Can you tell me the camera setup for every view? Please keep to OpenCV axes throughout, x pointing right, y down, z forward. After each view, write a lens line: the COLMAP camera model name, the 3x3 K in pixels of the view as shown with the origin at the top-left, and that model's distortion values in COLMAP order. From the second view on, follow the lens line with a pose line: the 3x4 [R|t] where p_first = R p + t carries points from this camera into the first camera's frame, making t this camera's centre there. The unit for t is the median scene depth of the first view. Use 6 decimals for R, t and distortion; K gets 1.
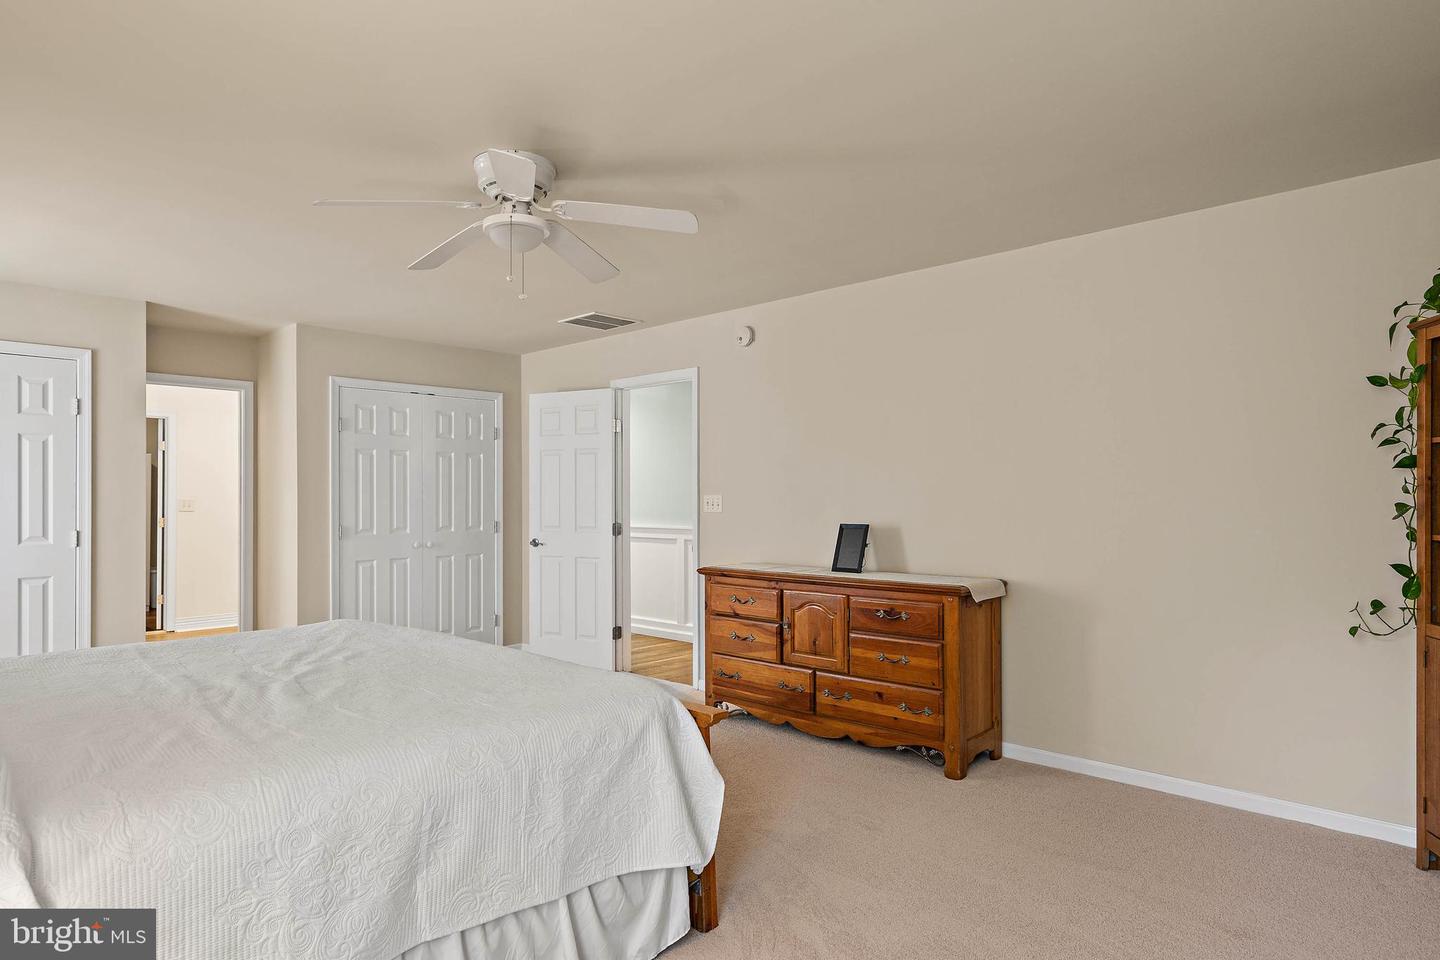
lens RADIAL K [[829.7, 0, 720.2], [0, 829.7, 486.6], [0, 0, 1]] dist [-0.000998, -0.000167]
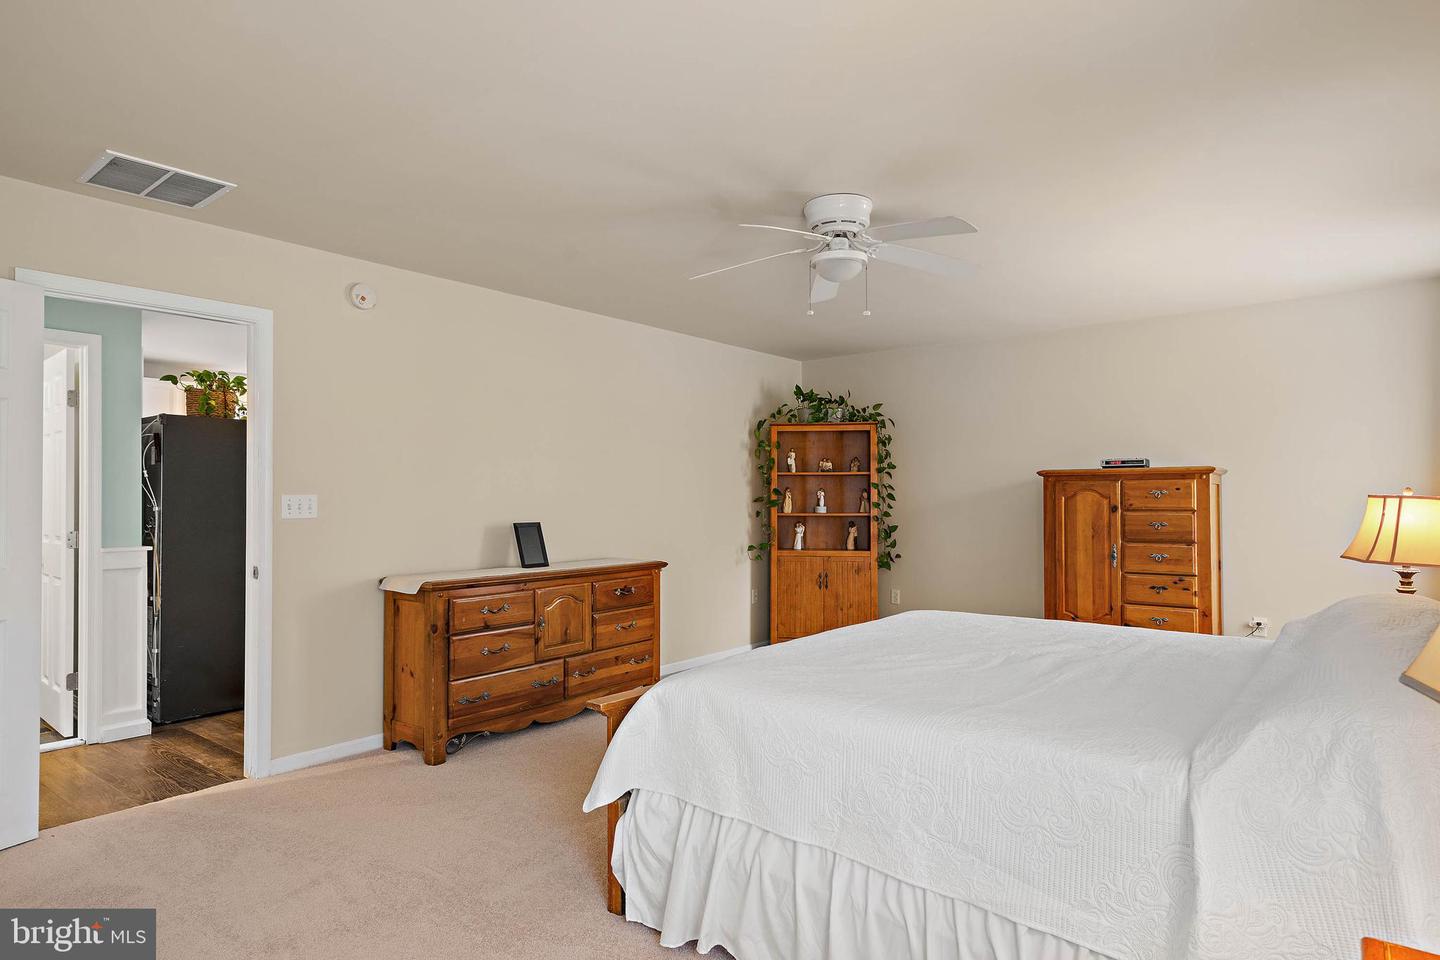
lens RADIAL K [[829.7, 0, 720.3], [0, 829.7, 486.0], [0, 0, 1]] dist [-0.000998, -0.000167]
pose [[-0.075833, 0.019394, 0.996932, -0.961493], [-0.006421, 0.999781, -0.019938, 0.018783], [-0.997100, -0.007913, -0.075692, 0.870993]]
